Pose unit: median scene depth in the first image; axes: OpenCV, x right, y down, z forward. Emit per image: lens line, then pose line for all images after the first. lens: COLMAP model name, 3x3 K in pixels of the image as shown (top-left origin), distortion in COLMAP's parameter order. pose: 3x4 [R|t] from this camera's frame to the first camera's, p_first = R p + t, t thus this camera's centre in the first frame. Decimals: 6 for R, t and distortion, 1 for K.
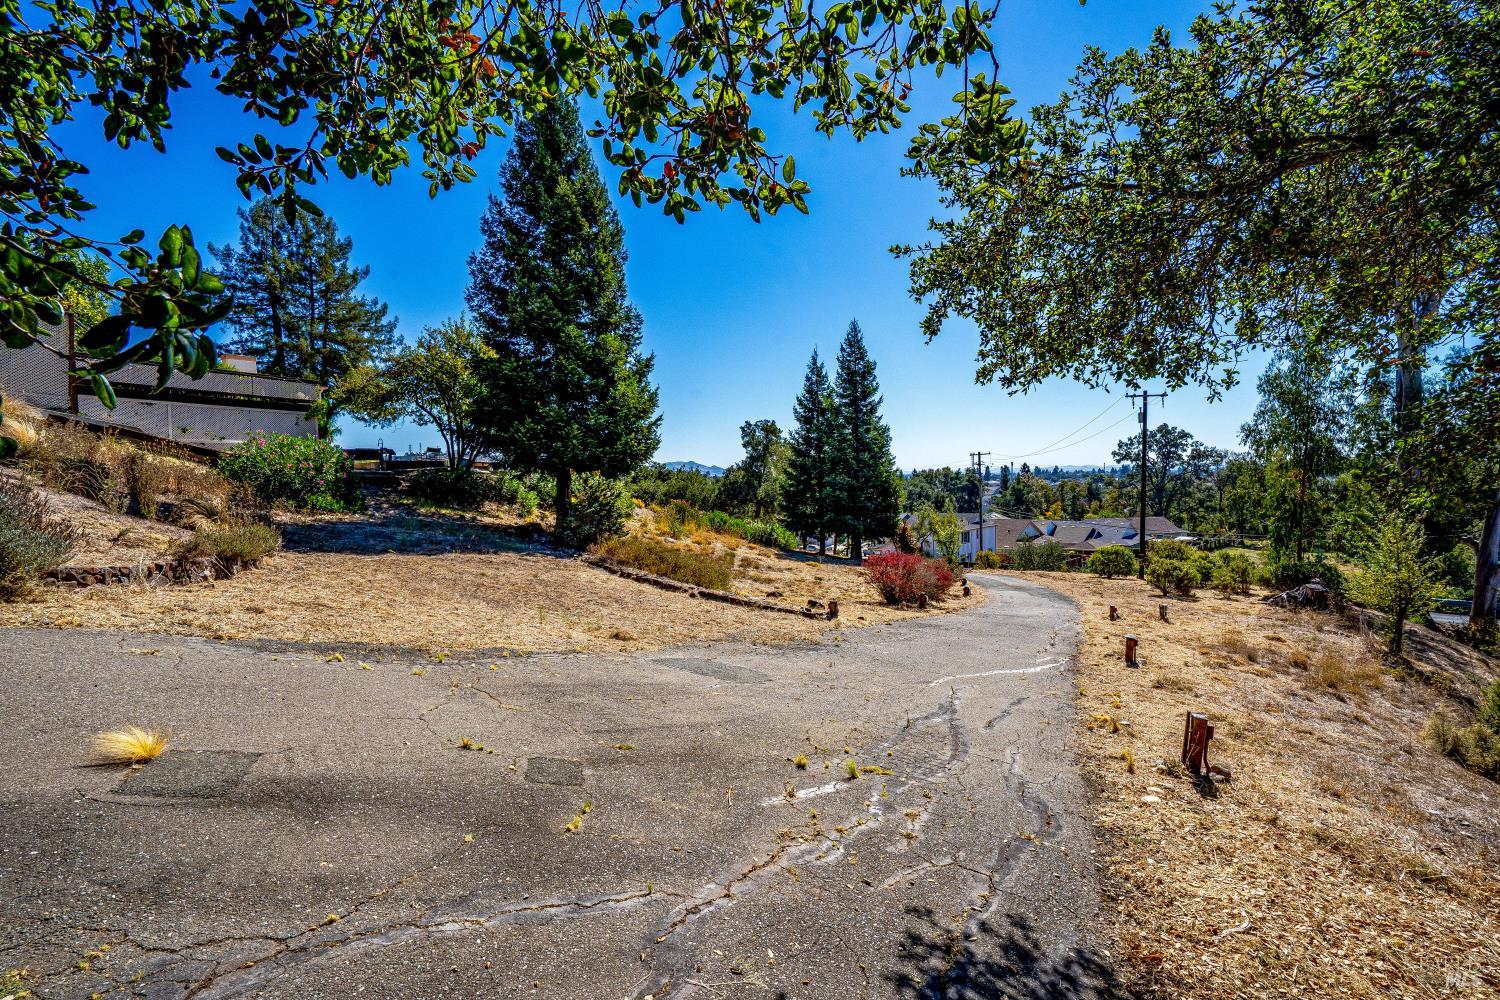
lens RADIAL K [[694.5, 0, 747.9], [0, 694.5, 498.5], [0, 0, 1]] dist [-0.044635, 0.014207]
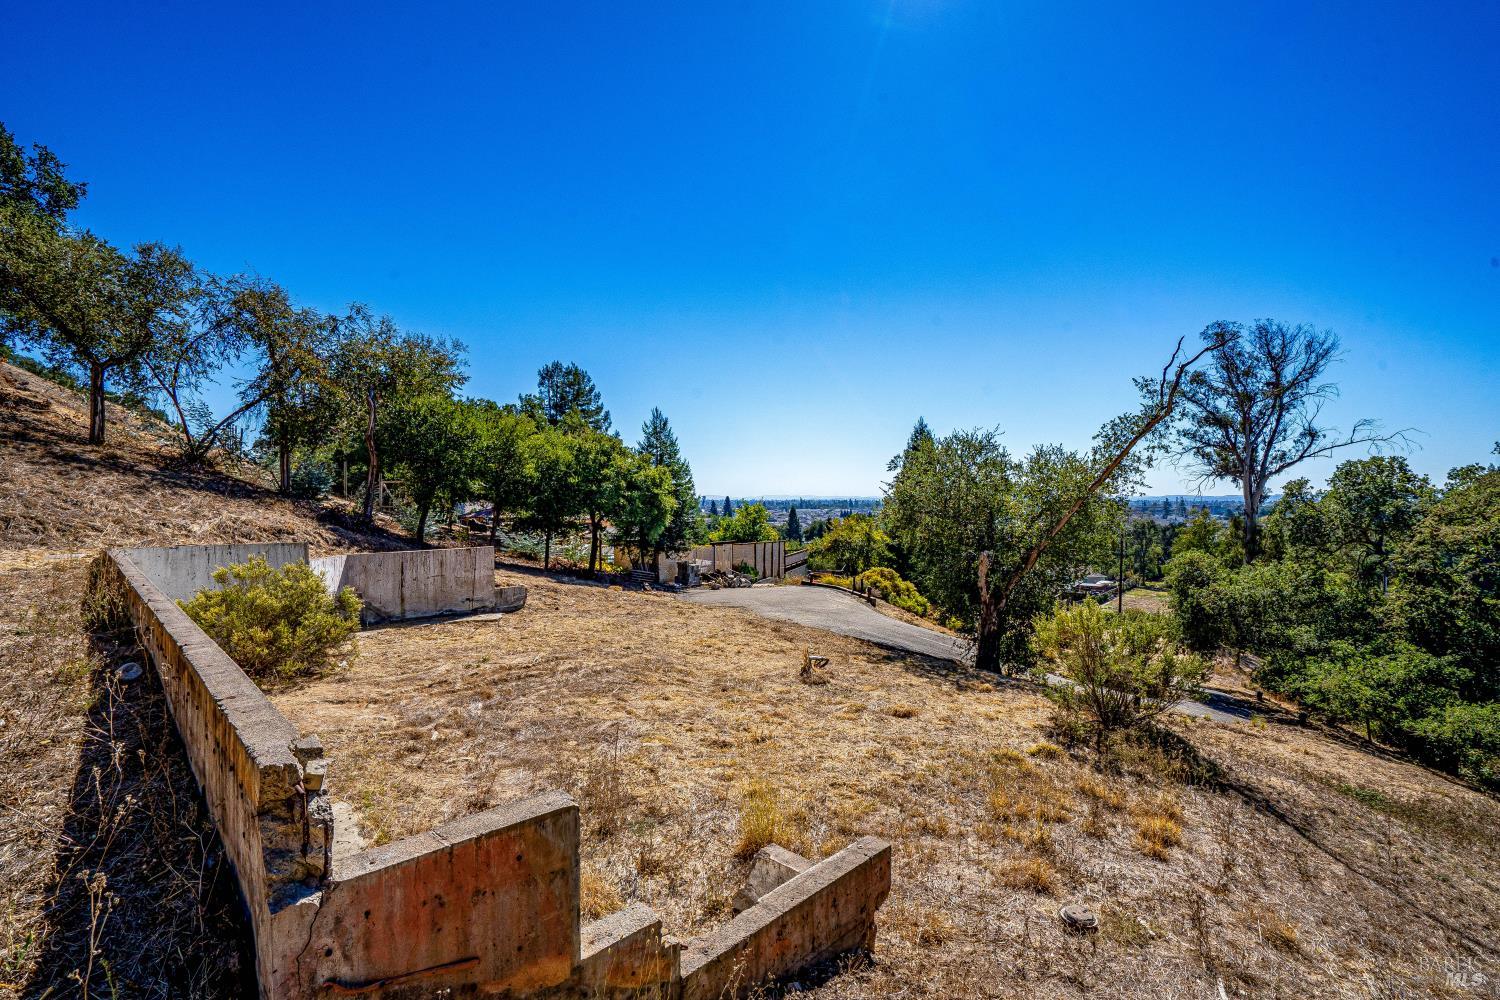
lens RADIAL K [[694.5, 0, 744.1], [0, 694.5, 513.5], [0, 0, 1]] dist [-0.044635, 0.014207]
pose [[0.993001, 0.014947, 0.117154, -0.153712], [-0.013427, 0.999815, -0.013755, -0.036176], [-0.117338, 0.012086, 0.993019, -0.170942]]
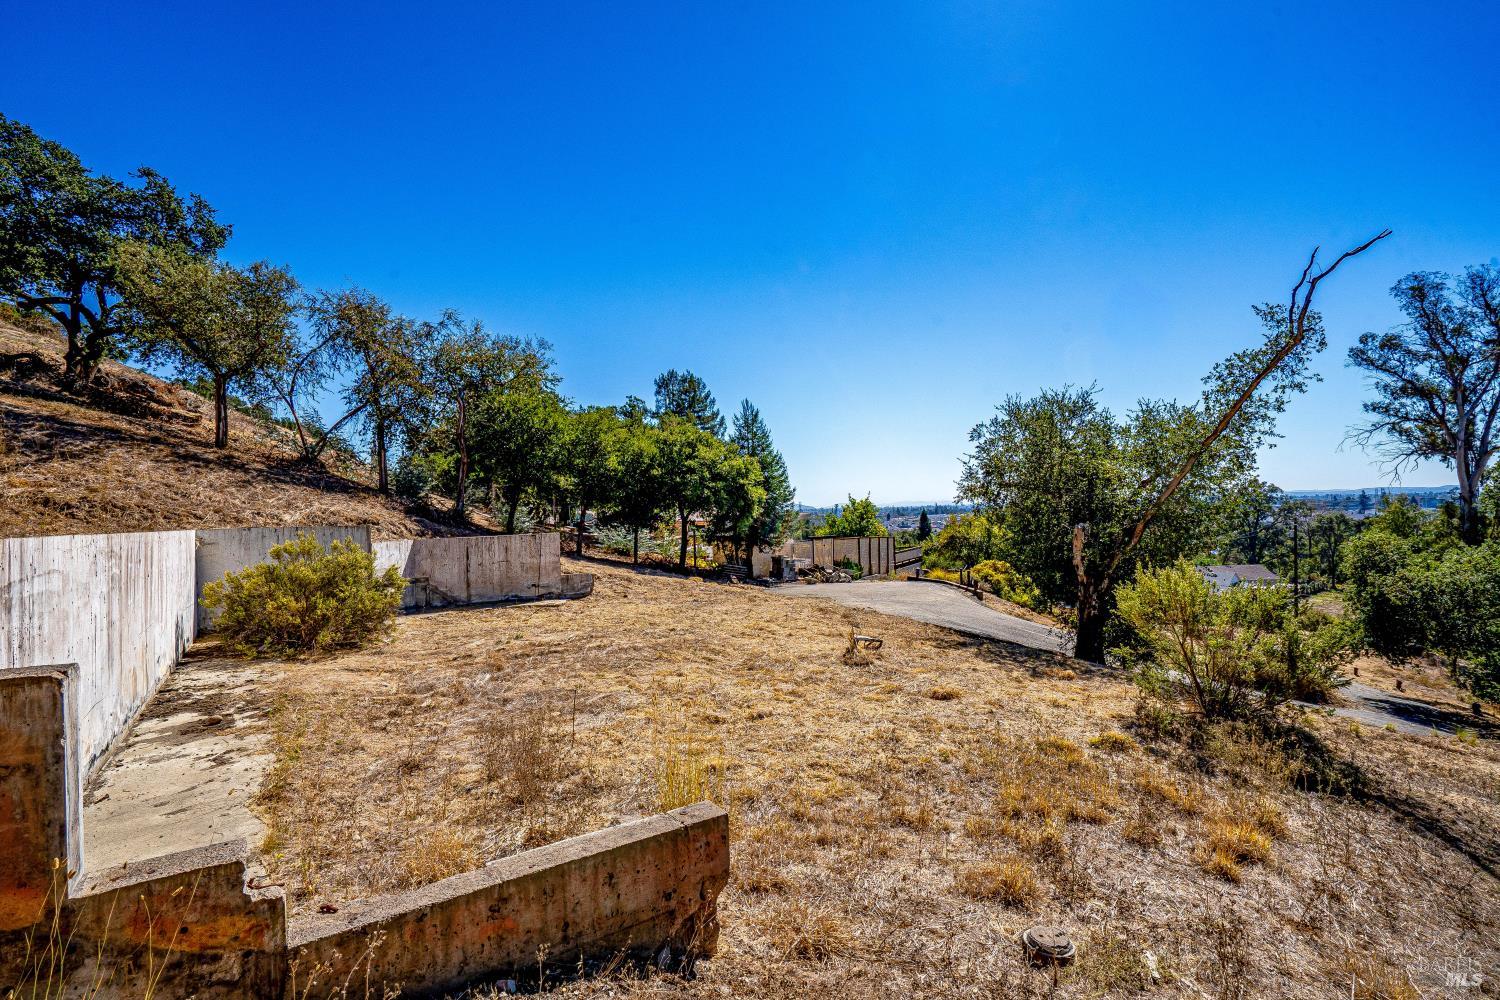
lens RADIAL K [[694.5, 0, 743.8], [0, 694.5, 508.5], [0, 0, 1]] dist [-0.044635, 0.014207]
pose [[0.997264, -0.010271, -0.073201, -0.142286], [0.007868, 0.999423, -0.033047, -0.031607], [0.073498, 0.032380, 0.996770, -0.164590]]
